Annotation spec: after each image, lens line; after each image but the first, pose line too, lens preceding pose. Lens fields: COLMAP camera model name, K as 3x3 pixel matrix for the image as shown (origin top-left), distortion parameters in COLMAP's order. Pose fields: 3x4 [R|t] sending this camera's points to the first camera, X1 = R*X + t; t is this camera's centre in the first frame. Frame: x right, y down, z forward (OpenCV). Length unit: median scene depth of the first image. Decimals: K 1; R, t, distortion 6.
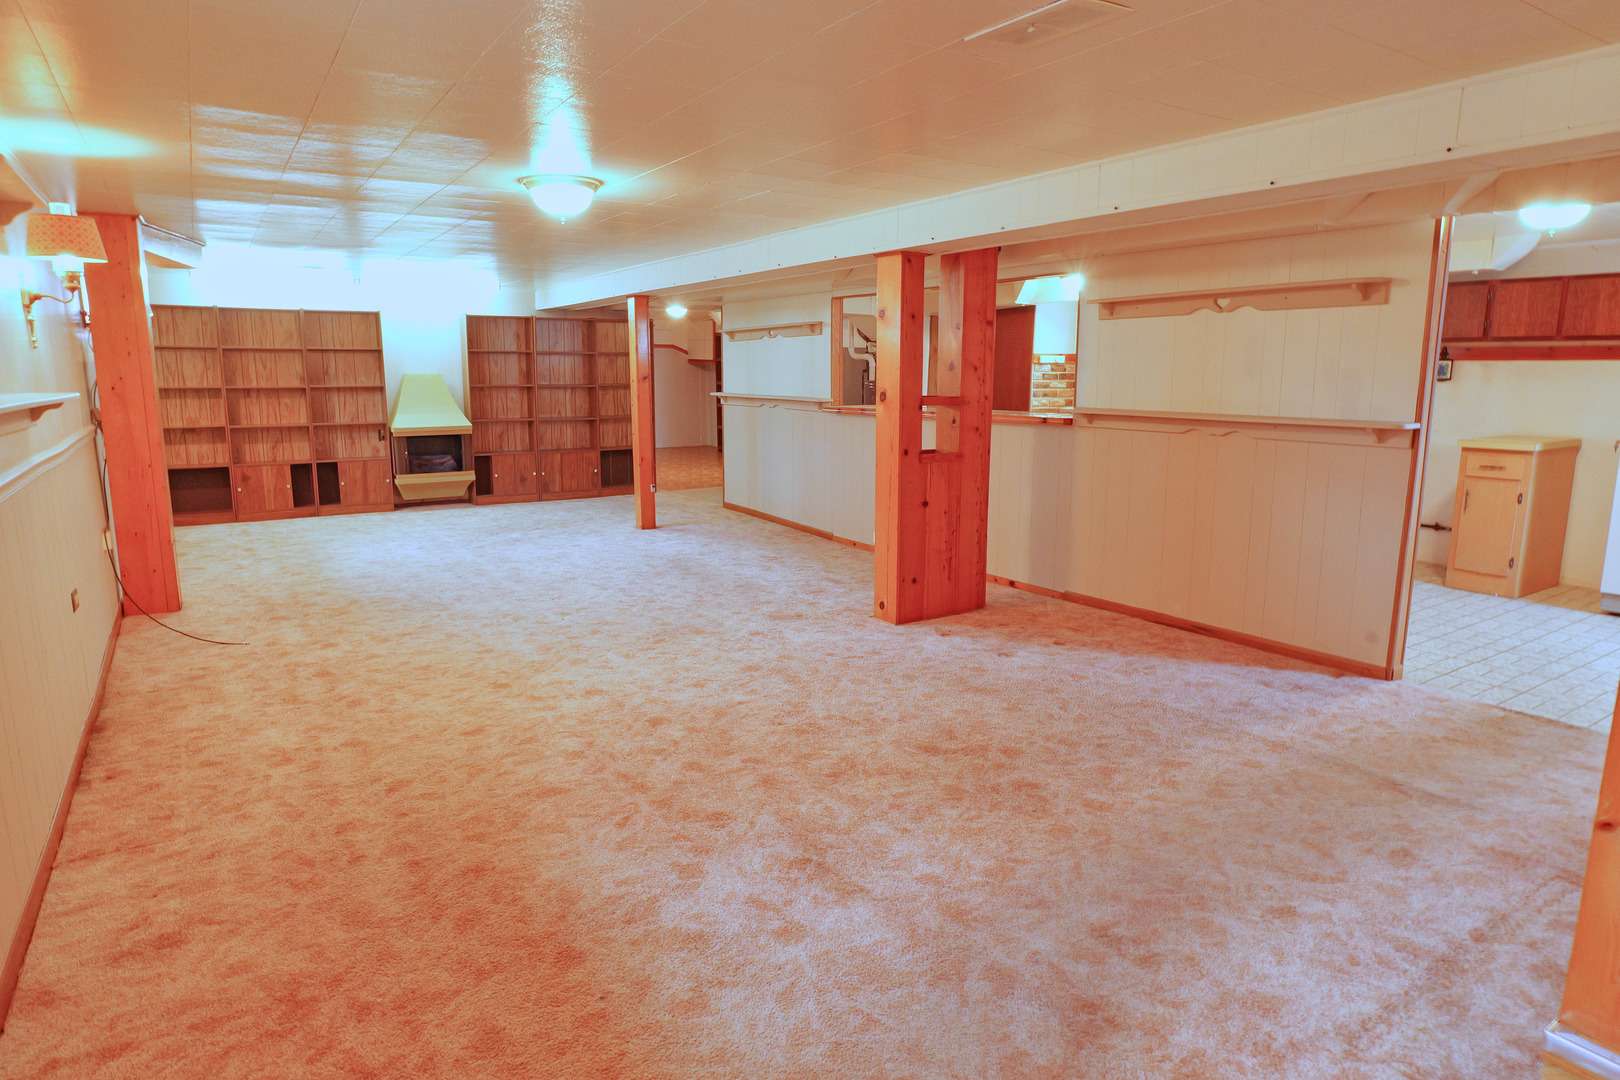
lens RADIAL K [[946.4, 0, 813.1], [0, 946.4, 540.0], [0, 0, 1]] dist [-0.022690, 0.015396]
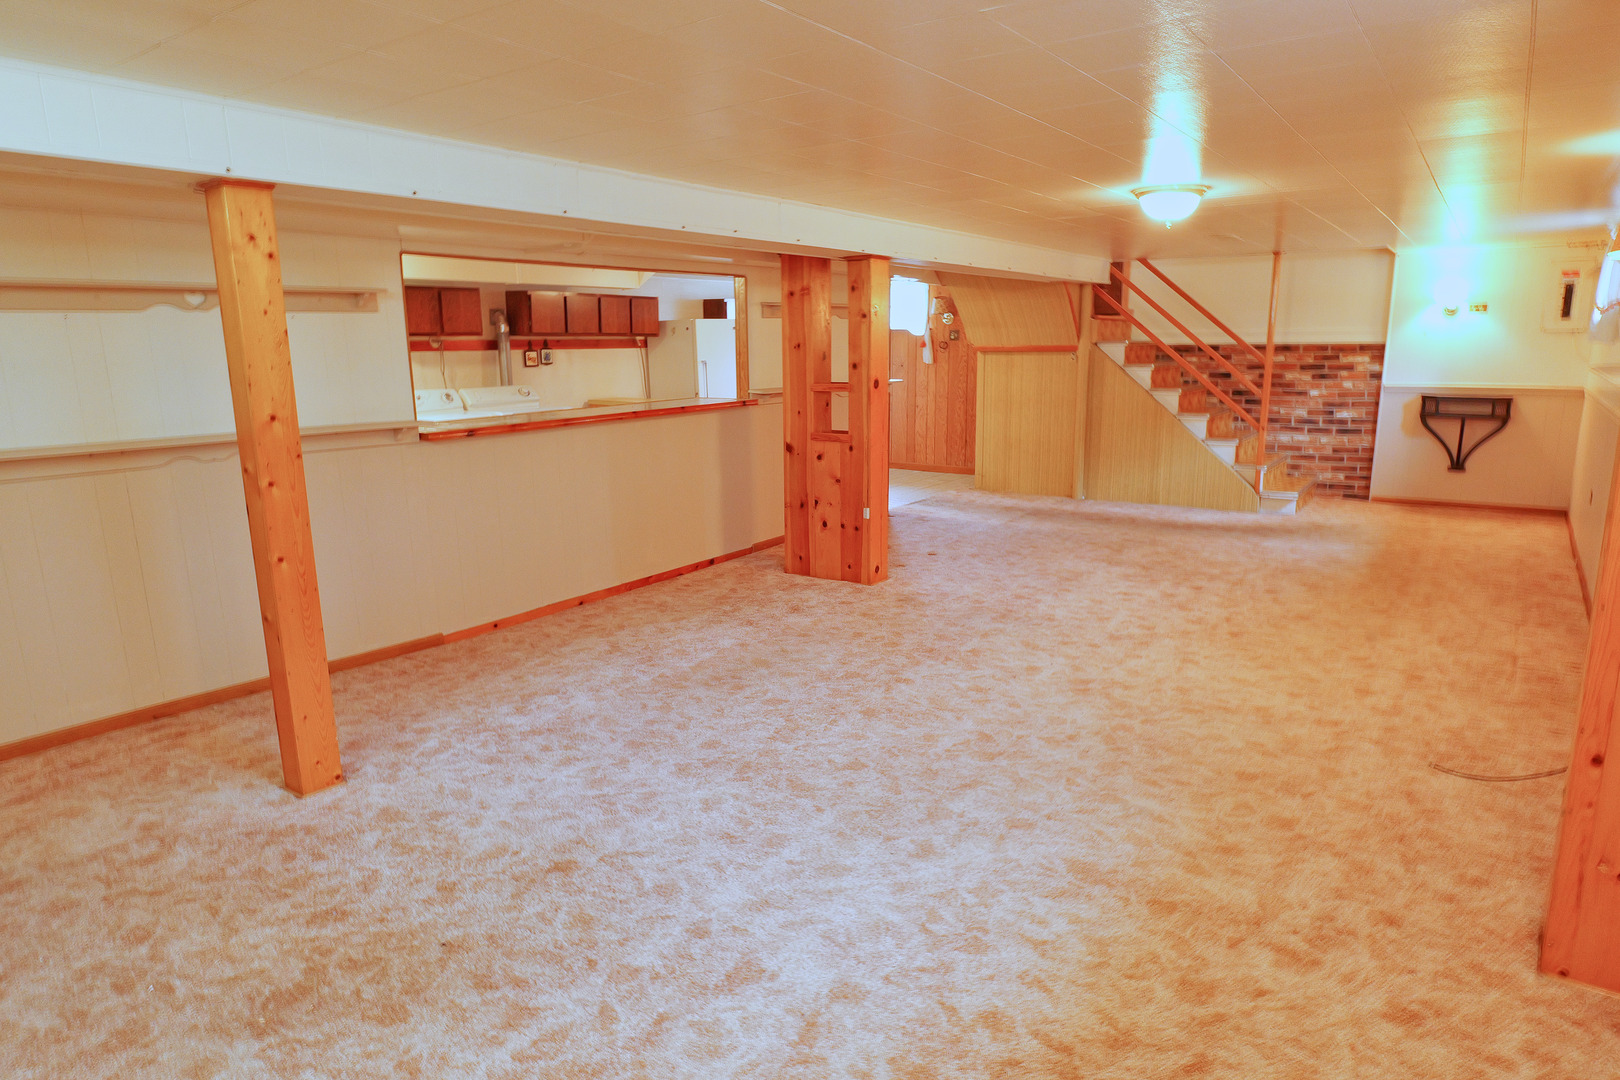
lens RADIAL K [[946.4, 0, 811.3], [0, 946.4, 535.4], [0, 0, 1]] dist [-0.022690, 0.015396]
pose [[-0.353977, -0.184777, 0.916819, -0.951035], [0.177554, 0.949184, 0.259853, -0.284247], [-0.918245, 0.254767, -0.303182, 1.440787]]
